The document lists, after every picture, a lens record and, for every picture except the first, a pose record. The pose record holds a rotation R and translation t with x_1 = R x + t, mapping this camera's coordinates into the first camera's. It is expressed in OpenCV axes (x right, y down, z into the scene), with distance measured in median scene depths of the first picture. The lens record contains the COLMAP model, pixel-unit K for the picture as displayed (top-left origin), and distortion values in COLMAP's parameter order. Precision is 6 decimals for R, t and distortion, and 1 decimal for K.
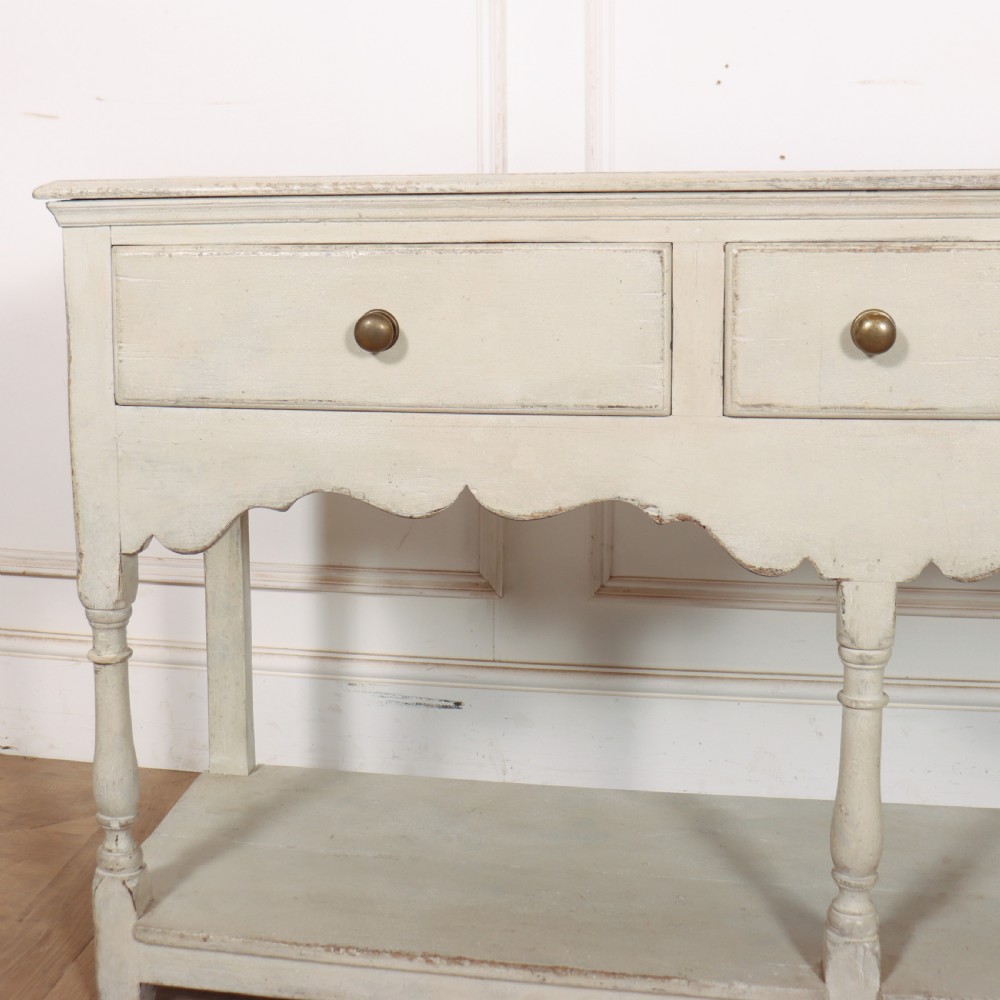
lens RADIAL K [[1632.0, 0, 329.4], [0, 1632.0, 345.6], [0, 0, 1]] dist [-0.189169, 0.191359]
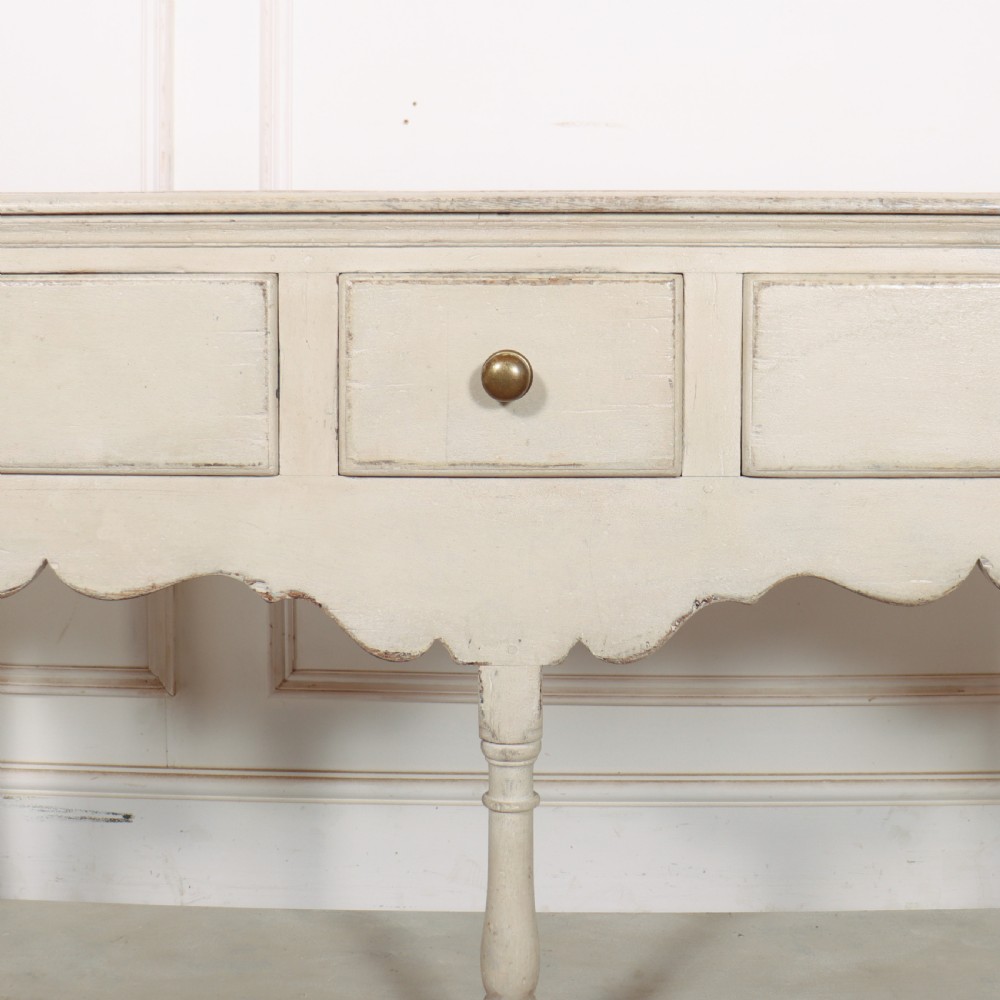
lens RADIAL K [[1666.5, 0, 502.2], [0, 1666.5, 389.9], [0, 0, 1]] dist [-0.195275, 0.214168]
pose [[0.976563, 0.003788, 0.215200, 0.131927], [0.003259, 0.999470, -0.032382, 0.025856], [-0.215209, 0.032324, 0.976033, 0.109979]]
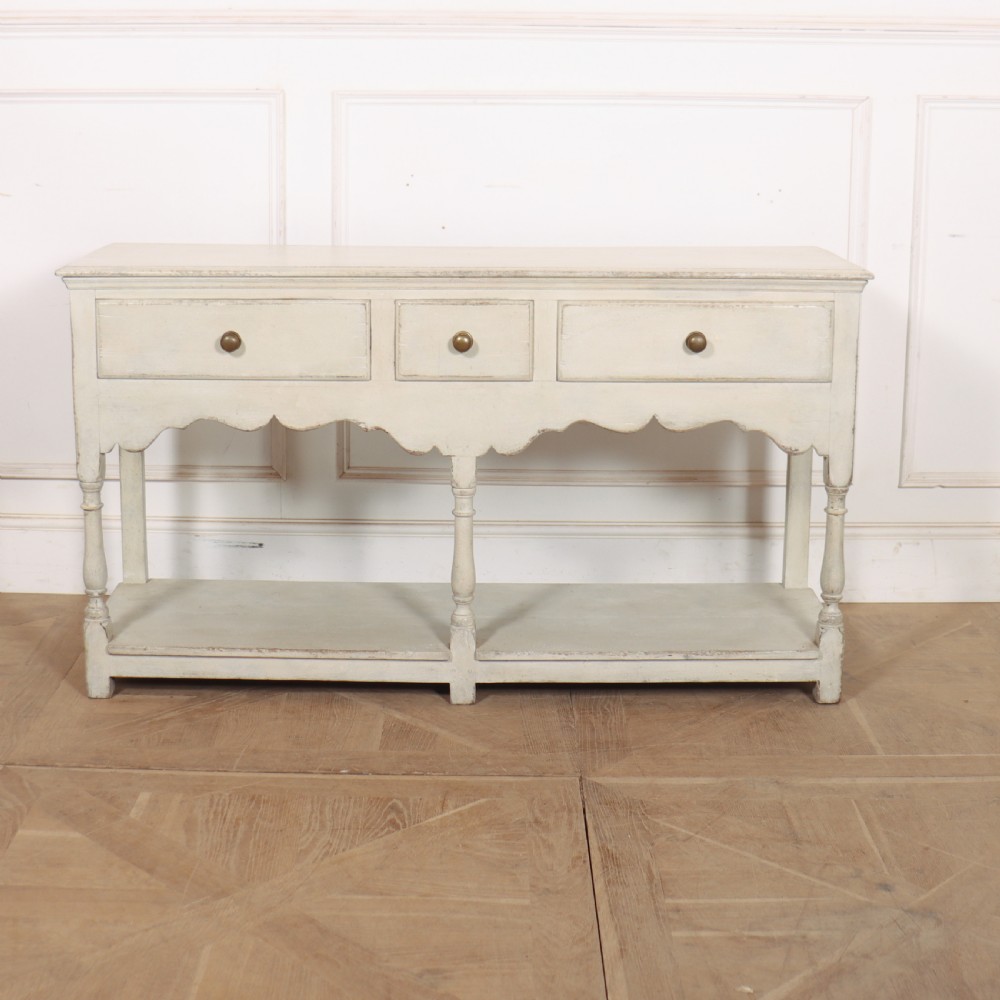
lens RADIAL K [[1670.2, 0, 448.3], [0, 1670.2, 422.4], [0, 0, 1]] dist [-0.180501, 0.157597]
pose [[0.975717, -0.021669, 0.217962, -0.162588], [0.002560, 0.996155, 0.087575, -0.090082], [-0.219022, -0.084890, 0.972020, -1.116308]]
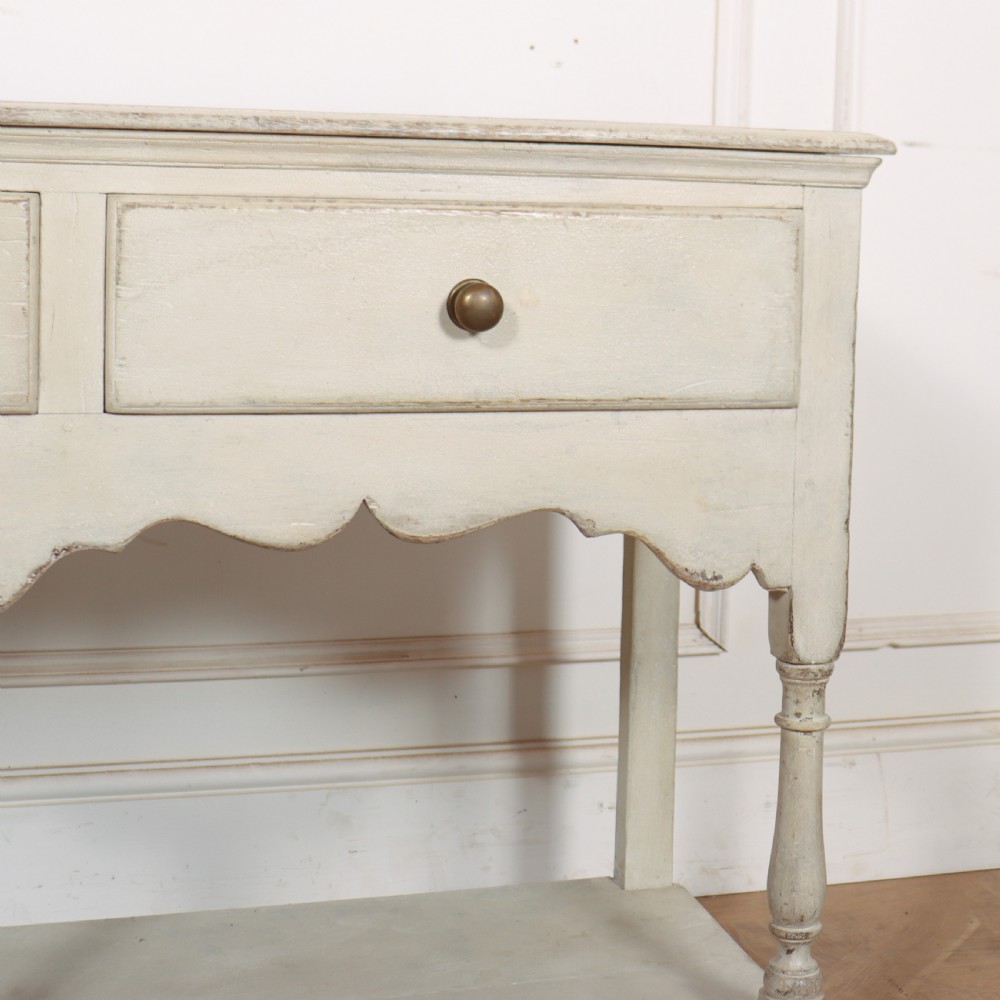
lens RADIAL K [[2075.2, 0, 687.7], [0, 2075.2, 308.0], [0, 0, 1]] dist [-0.129963, 0.213156]
pose [[0.840616, 0.010619, 0.541527, 0.139408], [0.009956, 0.999336, -0.035051, 0.030007], [-0.541539, 0.034856, 0.839952, -0.051619]]
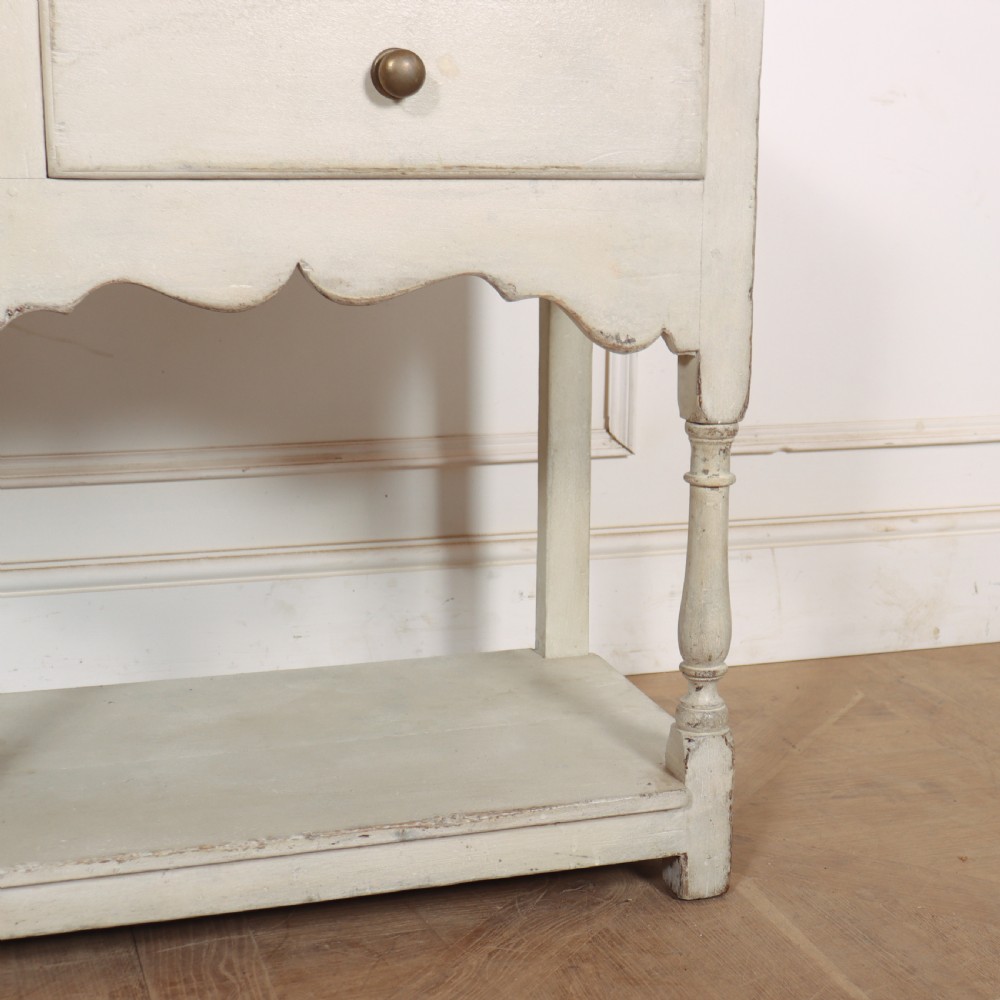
lens RADIAL K [[1885.1, 0, 625.6], [0, 1885.1, 628.1], [0, 0, 1]] dist [-0.130106, 0.193684]
pose [[0.828556, -0.114877, 0.547995, 0.141948], [0.020218, 0.984226, 0.175755, 0.105891], [-0.559541, -0.134543, 0.817809, -0.027797]]
